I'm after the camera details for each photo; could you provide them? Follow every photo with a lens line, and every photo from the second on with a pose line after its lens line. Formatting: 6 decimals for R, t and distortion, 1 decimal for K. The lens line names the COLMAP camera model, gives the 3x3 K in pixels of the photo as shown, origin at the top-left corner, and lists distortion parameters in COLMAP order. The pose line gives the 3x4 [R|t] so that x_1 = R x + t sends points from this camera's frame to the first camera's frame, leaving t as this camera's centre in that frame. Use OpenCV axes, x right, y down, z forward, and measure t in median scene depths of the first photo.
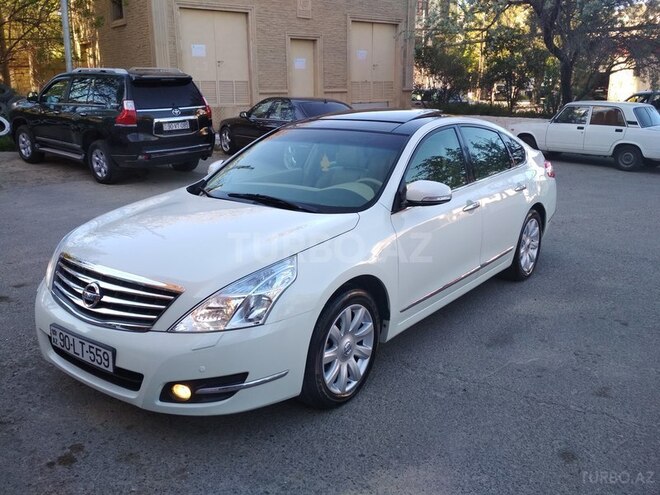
lens RADIAL K [[582.8, 0, 330.0], [0, 582.8, 247.5], [0, 0, 1]] dist [0.115562, -0.228075]
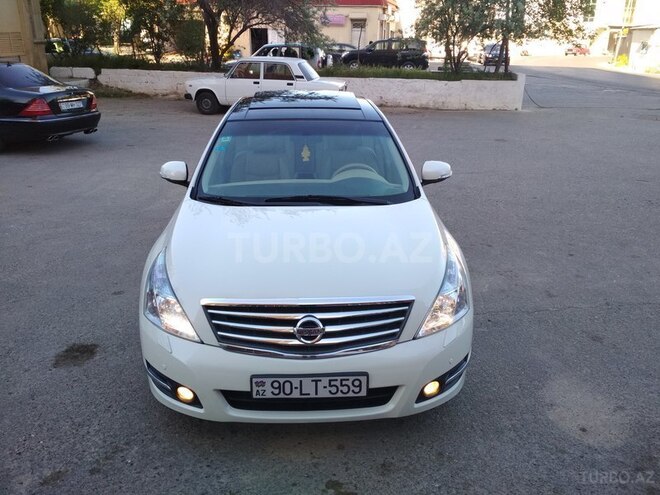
lens RADIAL K [[582.8, 0, 330.0], [0, 582.8, 247.5], [0, 0, 1]] dist [0.115562, -0.228075]
pose [[0.774203, -0.212492, 0.596202, -0.681569], [0.158874, 0.977045, 0.141920, -0.133570], [-0.612673, -0.015153, 0.790191, 0.176440]]
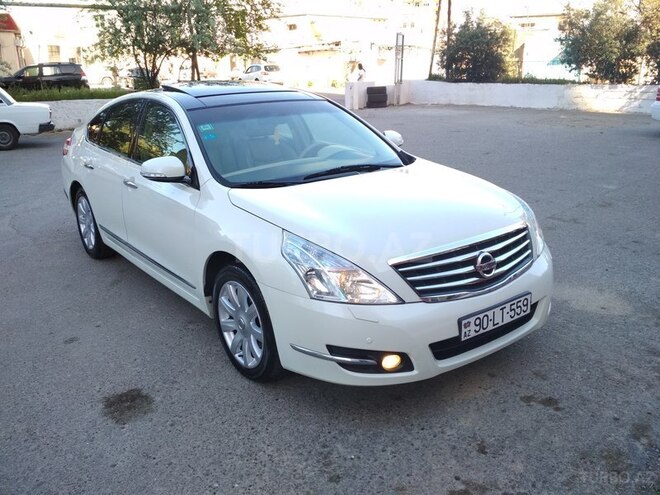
lens RADIAL K [[582.8, 0, 330.0], [0, 582.8, 247.5], [0, 0, 1]] dist [0.115562, -0.228075]
pose [[0.281111, -0.299996, 0.911581, -1.035023], [0.270648, 0.936110, 0.224607, -0.182845], [-0.920721, 0.183578, 0.344344, 0.668577]]
